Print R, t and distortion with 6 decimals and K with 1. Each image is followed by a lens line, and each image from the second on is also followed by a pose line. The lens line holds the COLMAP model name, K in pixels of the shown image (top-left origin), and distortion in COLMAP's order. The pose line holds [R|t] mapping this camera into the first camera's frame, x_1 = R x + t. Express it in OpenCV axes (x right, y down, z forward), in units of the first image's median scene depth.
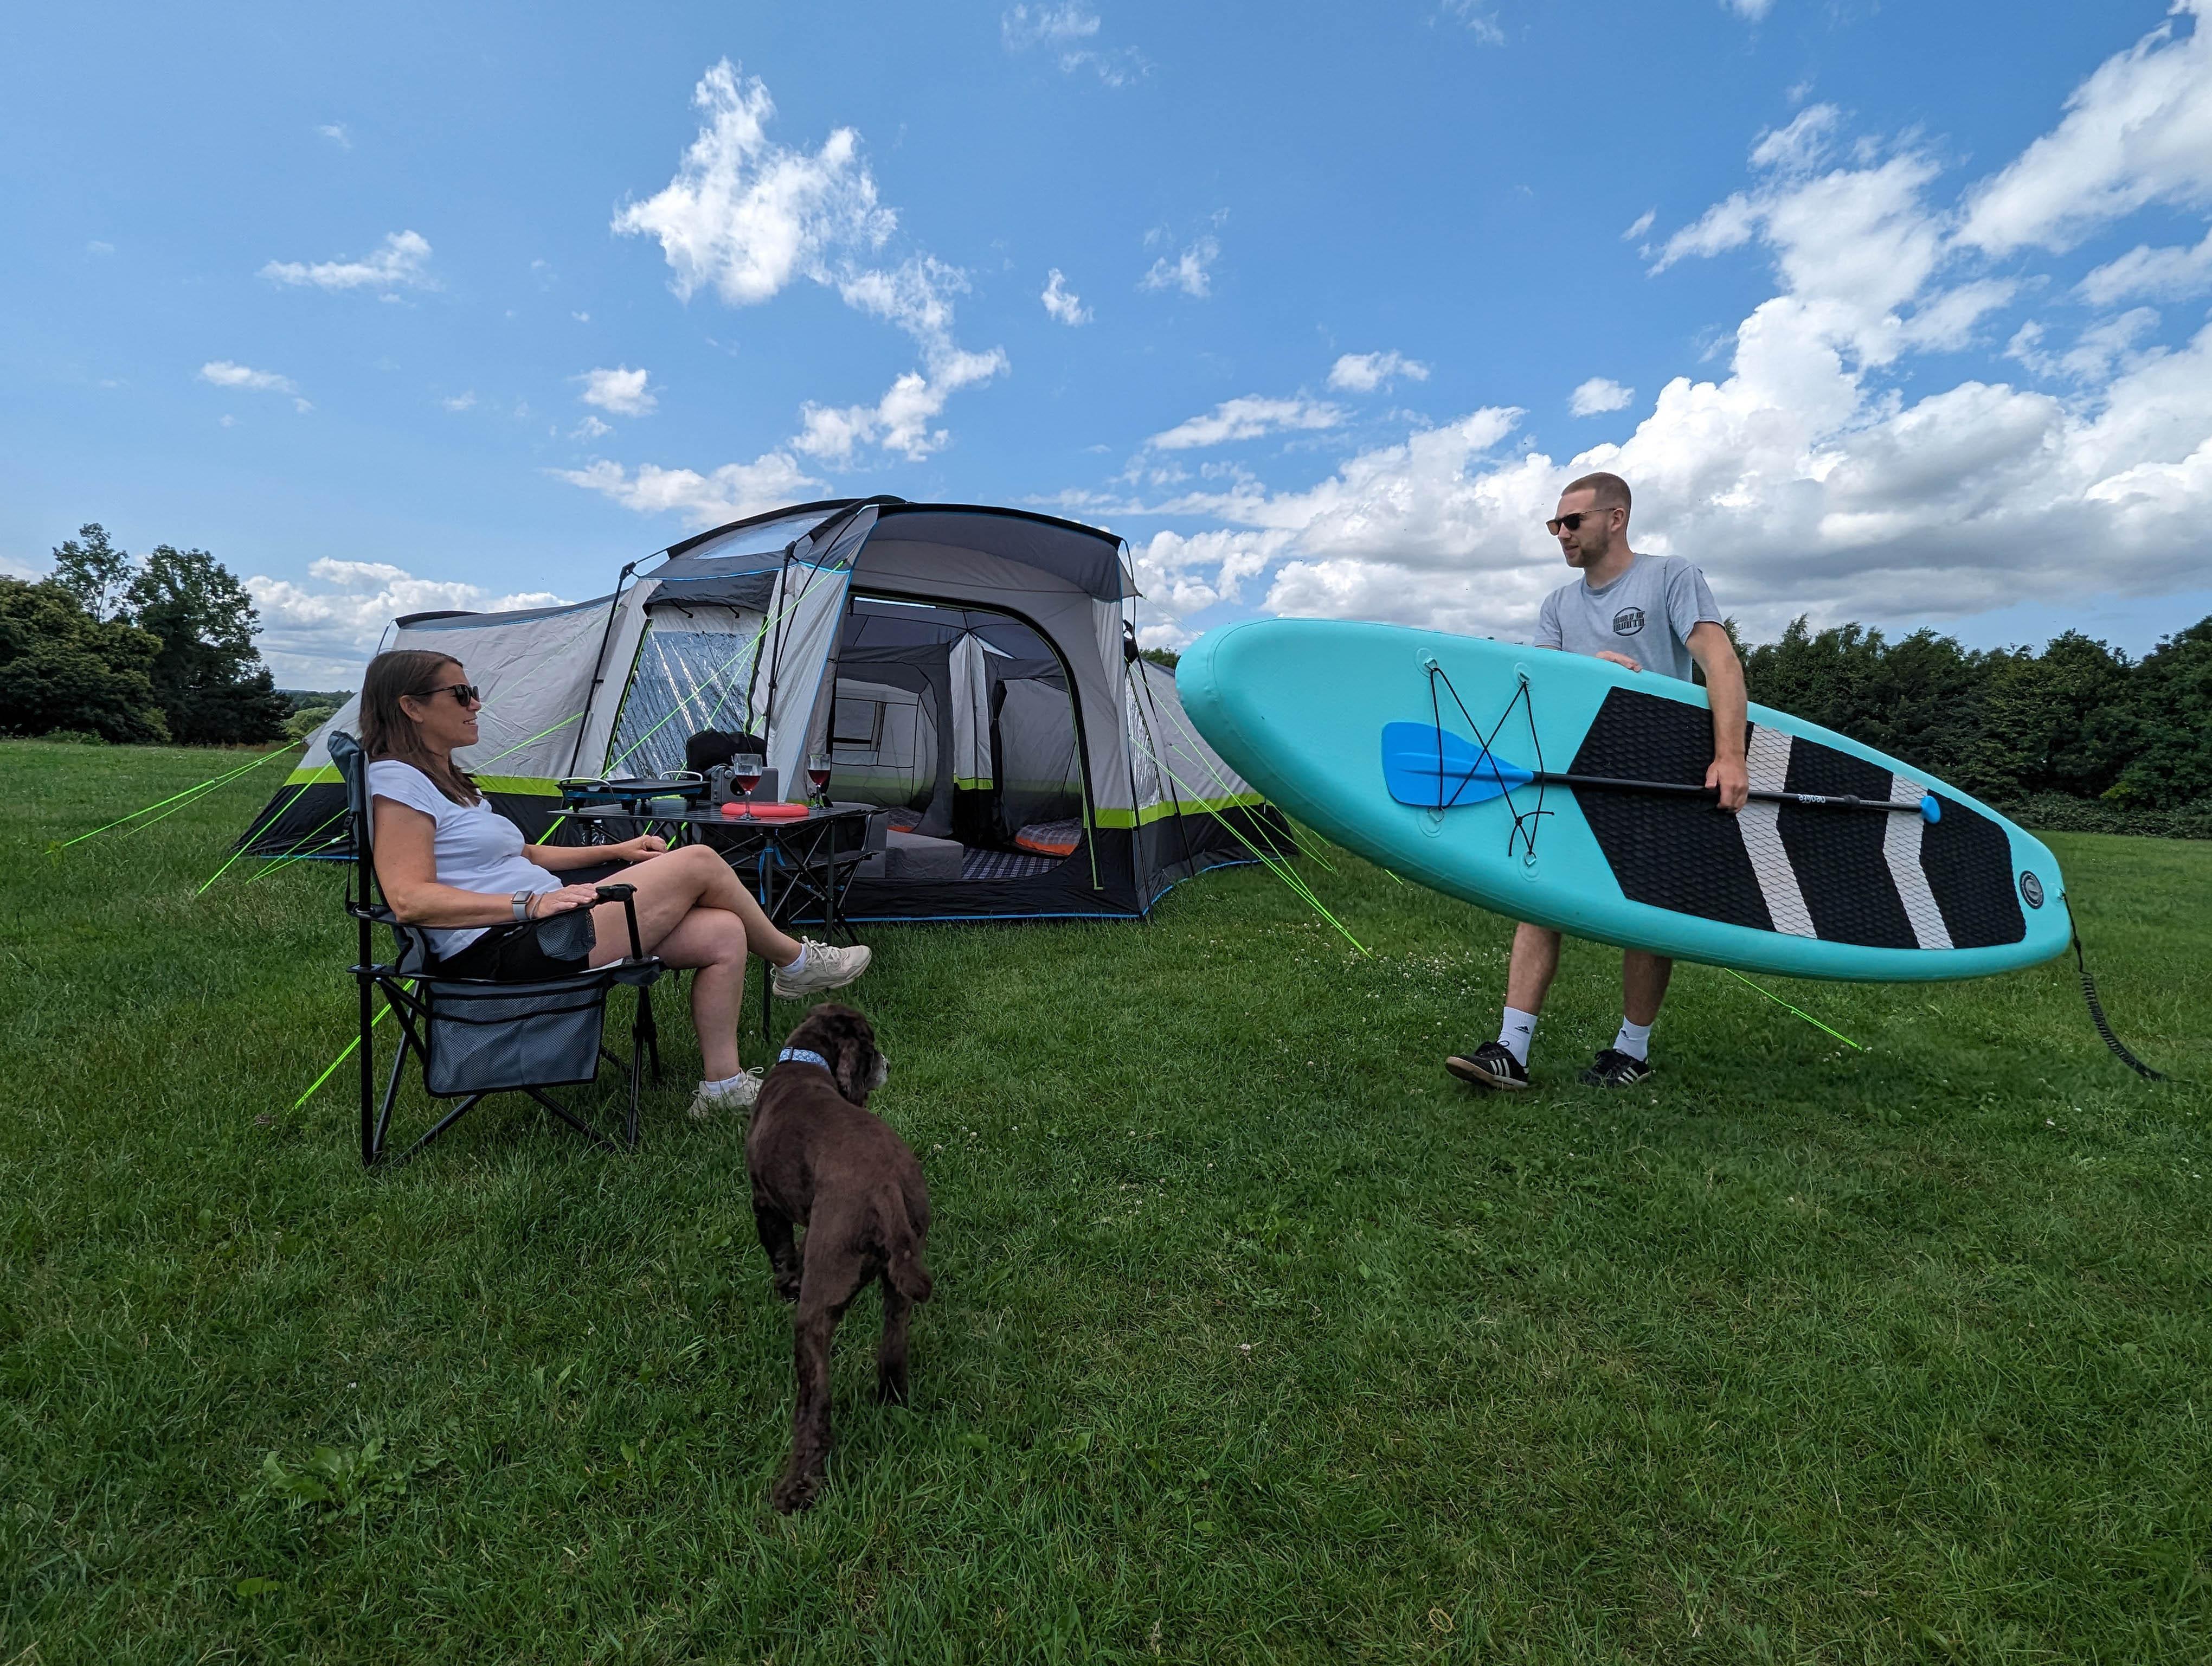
lens RADIAL K [[989.2, 0, 1119.2], [0, 989.2, 843.8], [0, 0, 1]] dist [0.000490, -0.006065]
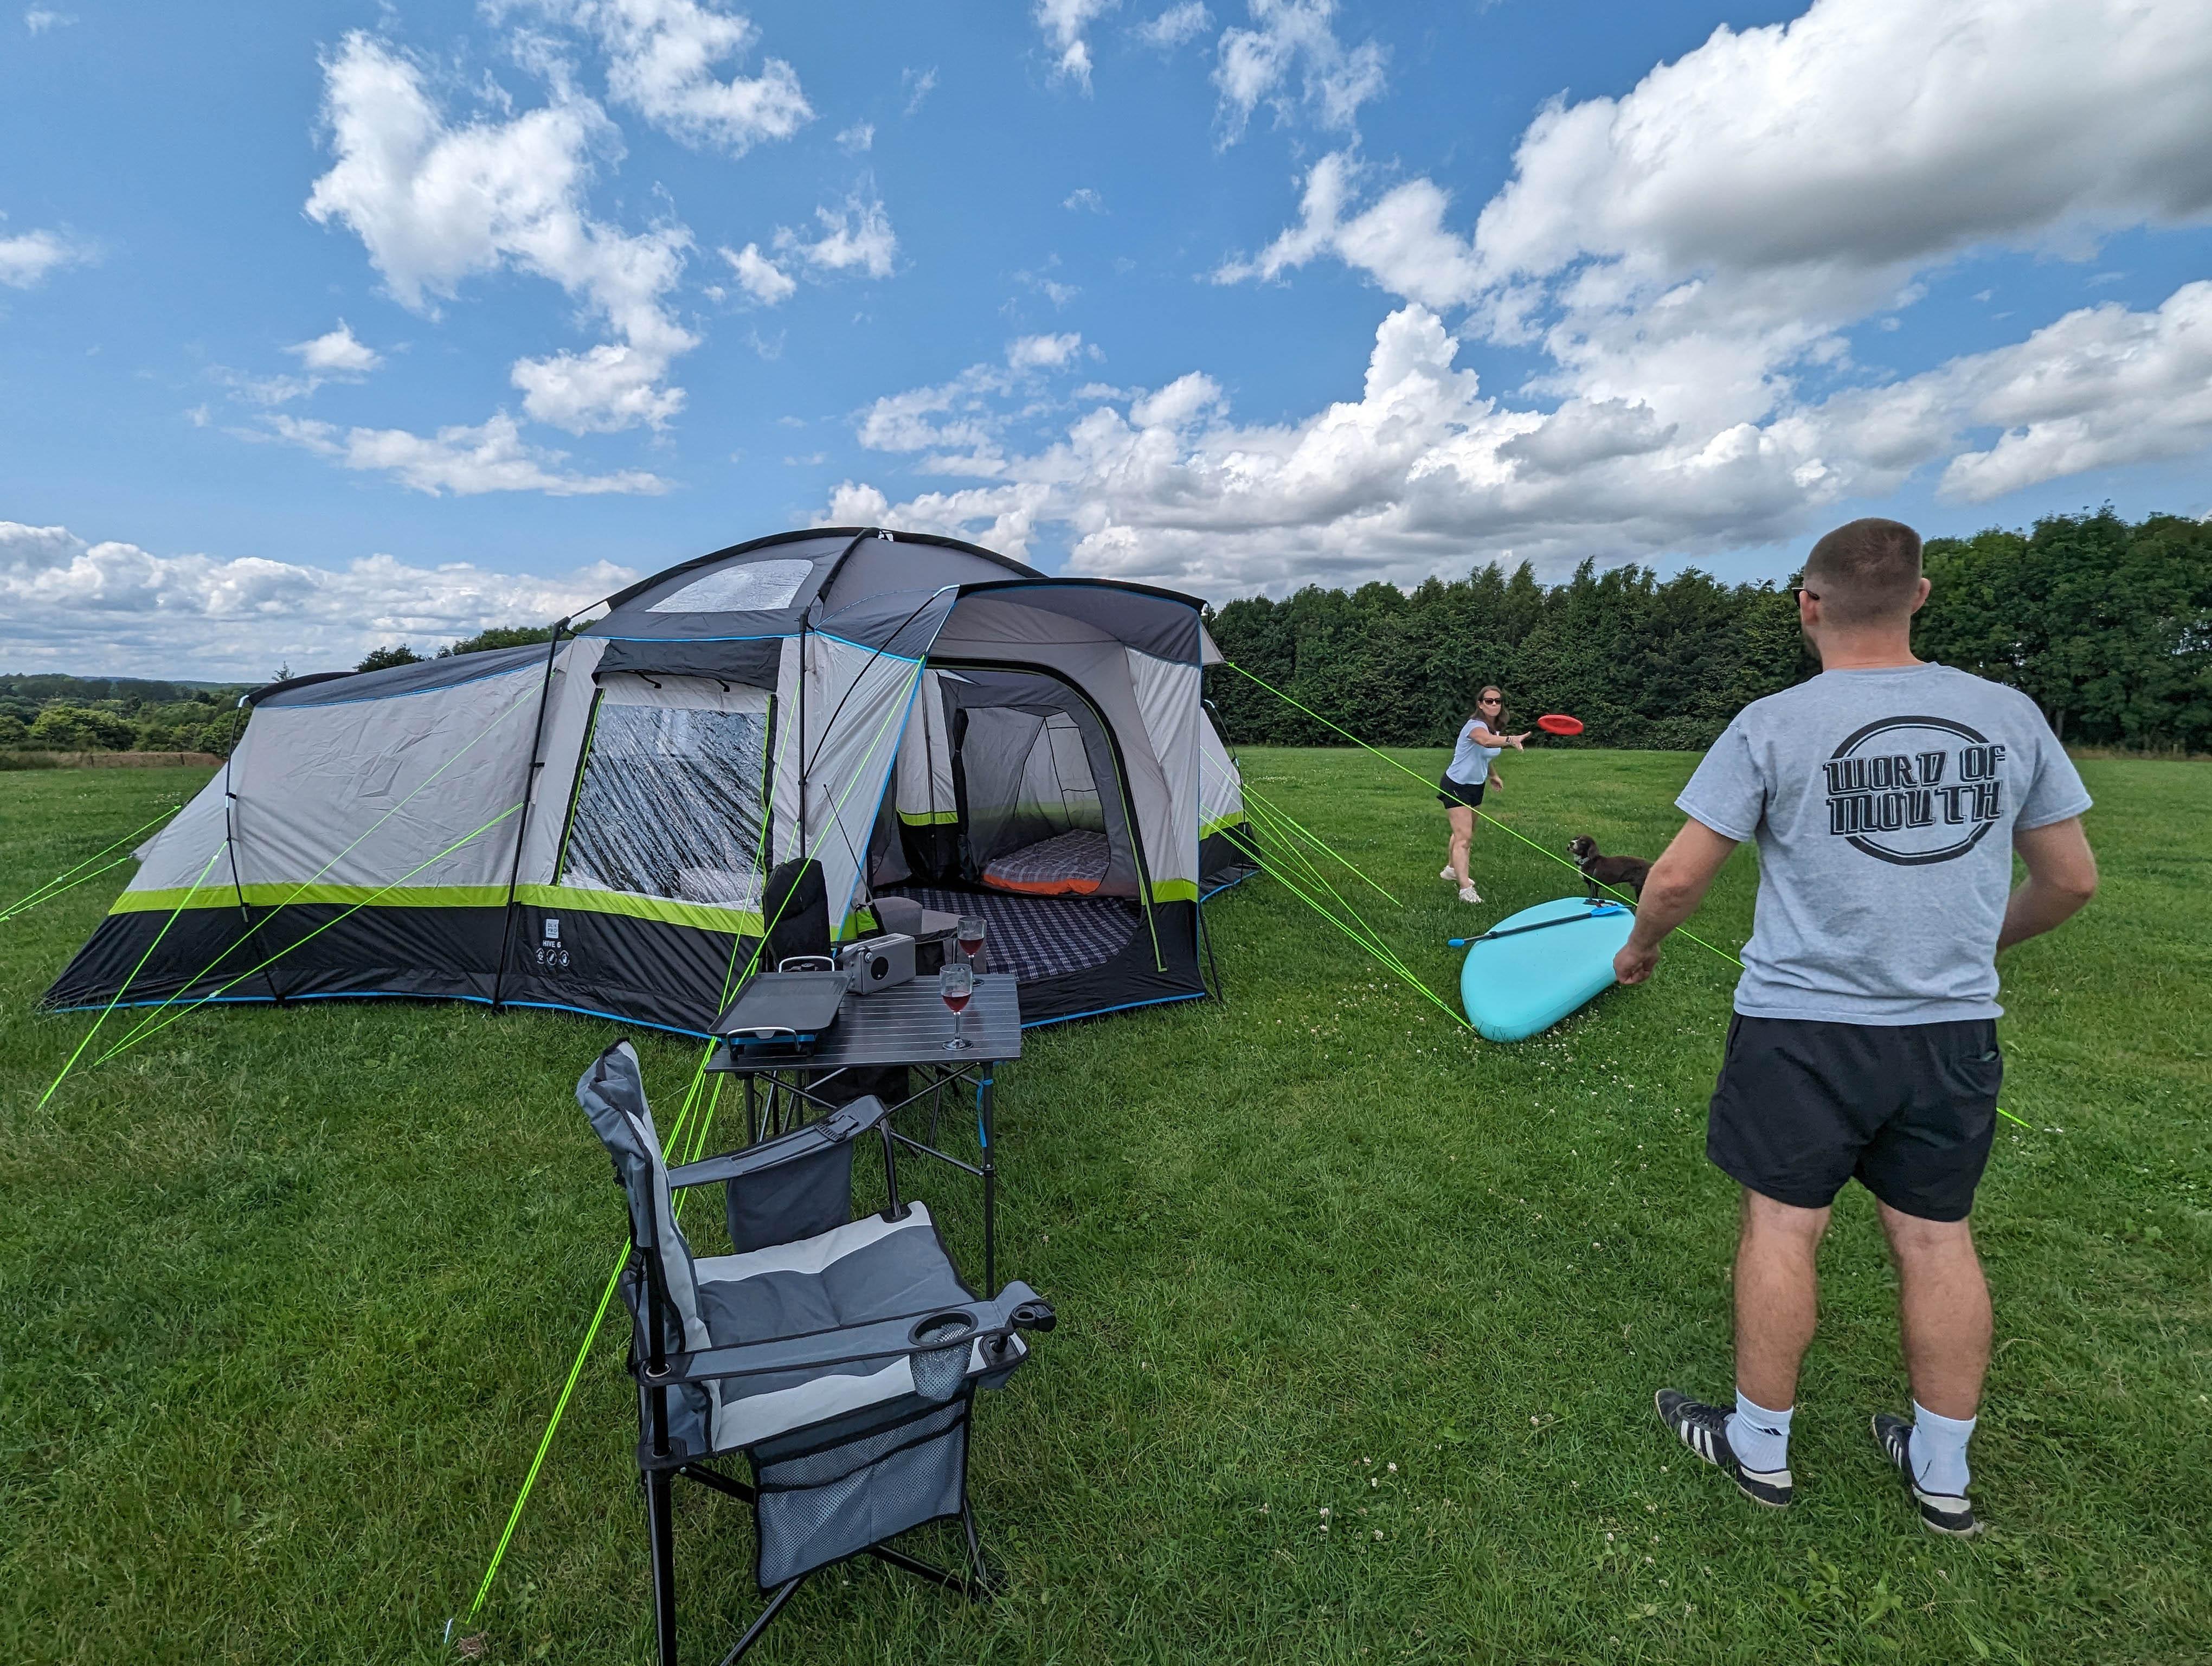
lens RADIAL K [[989.2, 0, 1119.2], [0, 989.2, 843.8], [0, 0, 1]] dist [0.000490, -0.006065]
pose [[0.983346, -0.067851, 0.168602, -0.136504], [0.058878, 0.996598, 0.057668, -0.083669], [-0.171942, -0.046781, 0.983996, 0.069426]]
